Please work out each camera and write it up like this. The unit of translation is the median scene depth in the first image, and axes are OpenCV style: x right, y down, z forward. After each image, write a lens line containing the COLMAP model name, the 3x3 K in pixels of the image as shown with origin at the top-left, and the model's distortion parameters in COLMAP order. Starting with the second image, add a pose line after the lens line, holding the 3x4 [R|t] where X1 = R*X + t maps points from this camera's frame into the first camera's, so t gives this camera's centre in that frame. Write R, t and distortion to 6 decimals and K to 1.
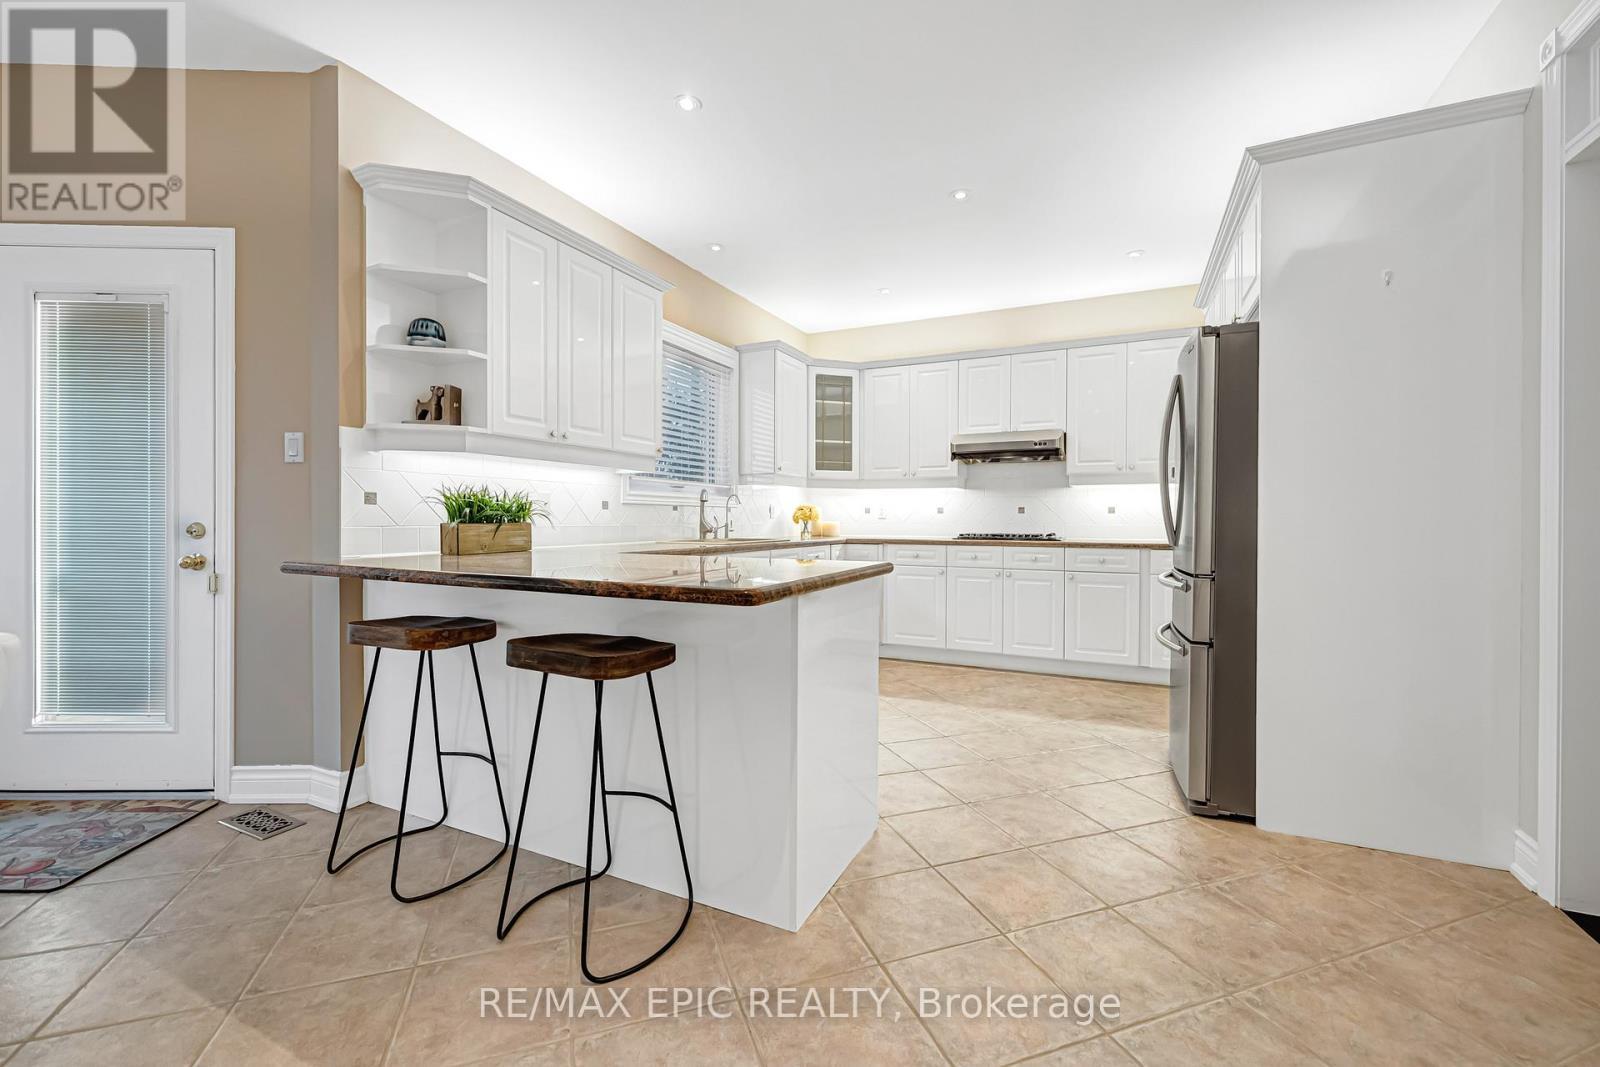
lens RADIAL K [[663.0, 0, 794.7], [0, 663.0, 524.9], [0, 0, 1]] dist [-0.001234, -0.000126]
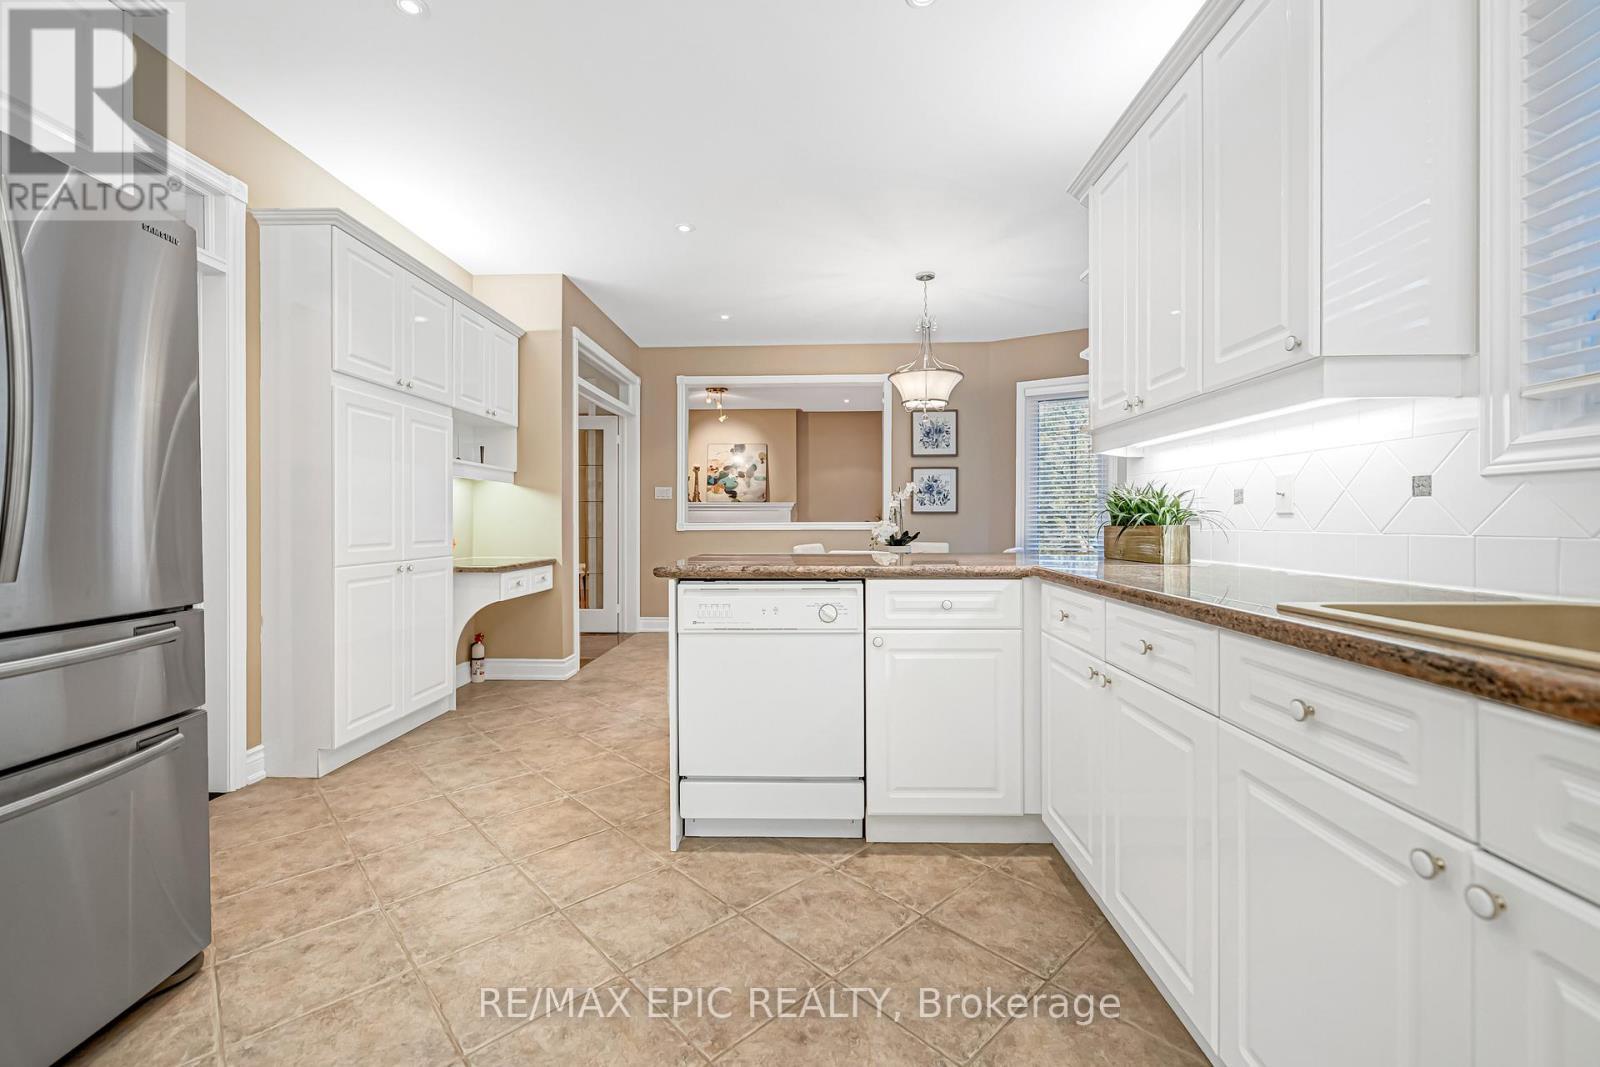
lens RADIAL K [[663.0, 0, 801.9], [0, 663.0, 521.5], [0, 0, 1]] dist [-0.001234, -0.000126]
pose [[-0.907476, 0.000050, -0.420104, 0.309262], [-0.003718, 0.999960, 0.008151, -0.013253], [0.420088, 0.008959, -0.907439, 1.694678]]
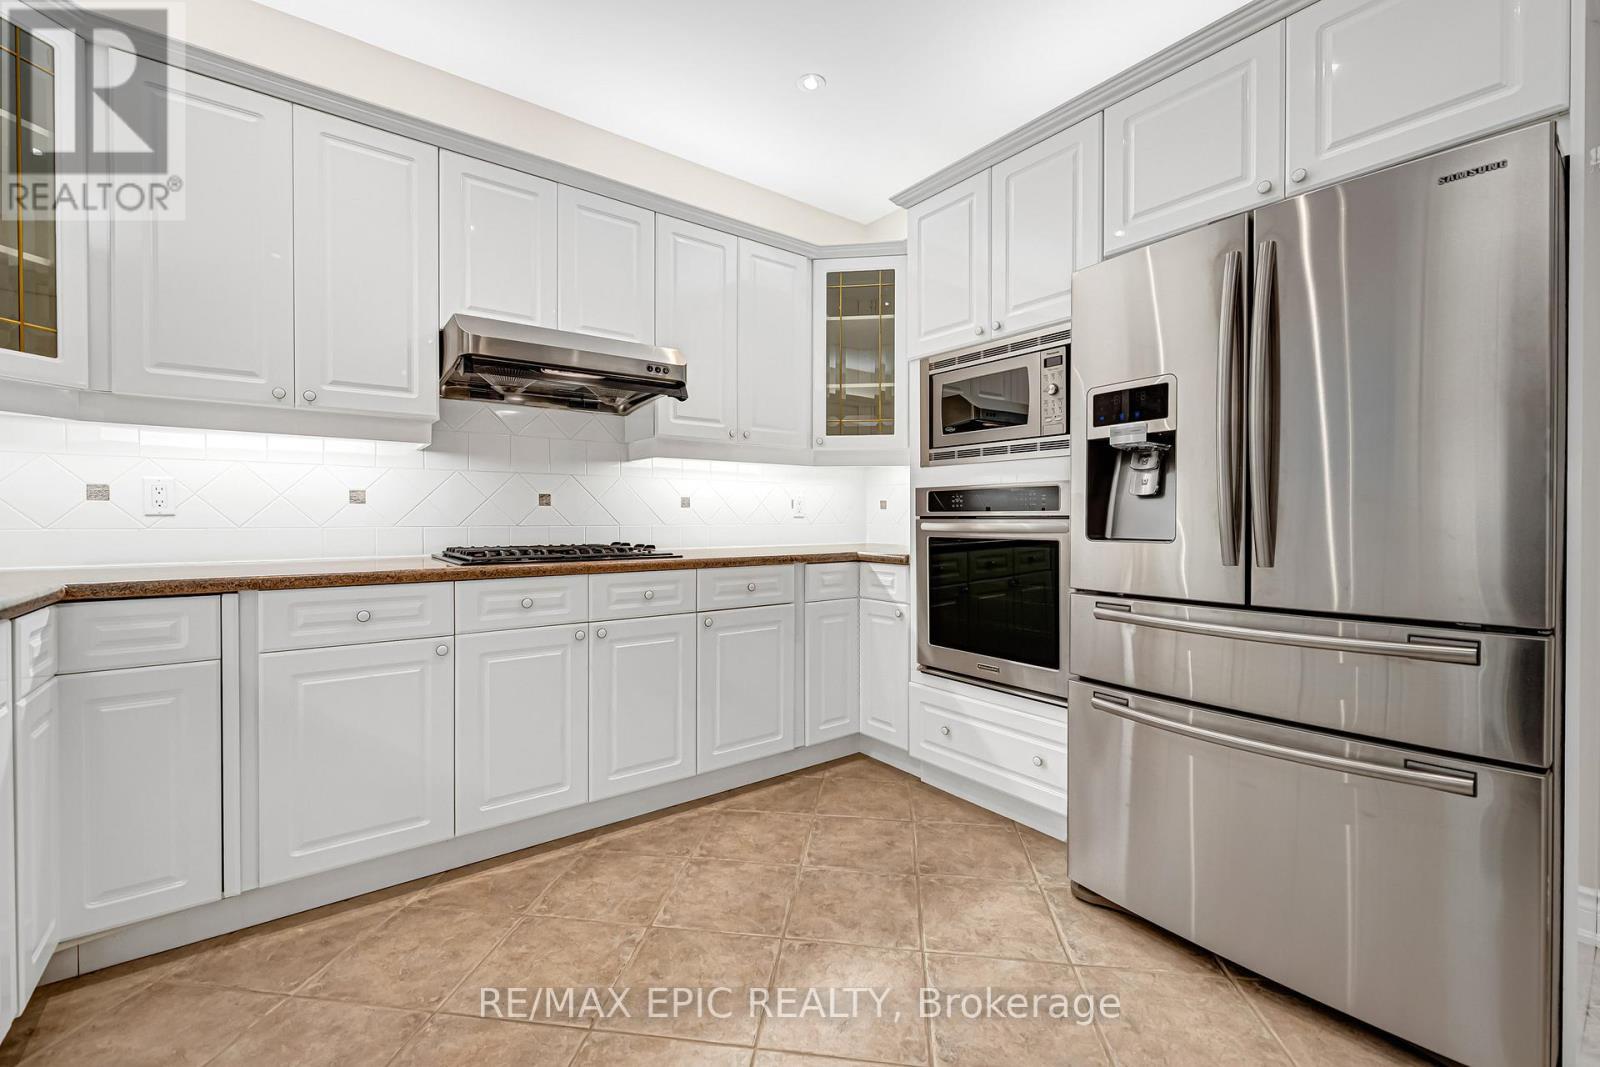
lens RADIAL K [[663.0, 0, 794.9], [0, 663.0, 525.7], [0, 0, 1]] dist [-0.001234, -0.000126]
pose [[0.451716, -0.011951, 0.892082, -0.066510], [0.010443, 0.999913, 0.008108, -0.007716], [-0.892101, 0.005653, 0.451801, 1.165905]]
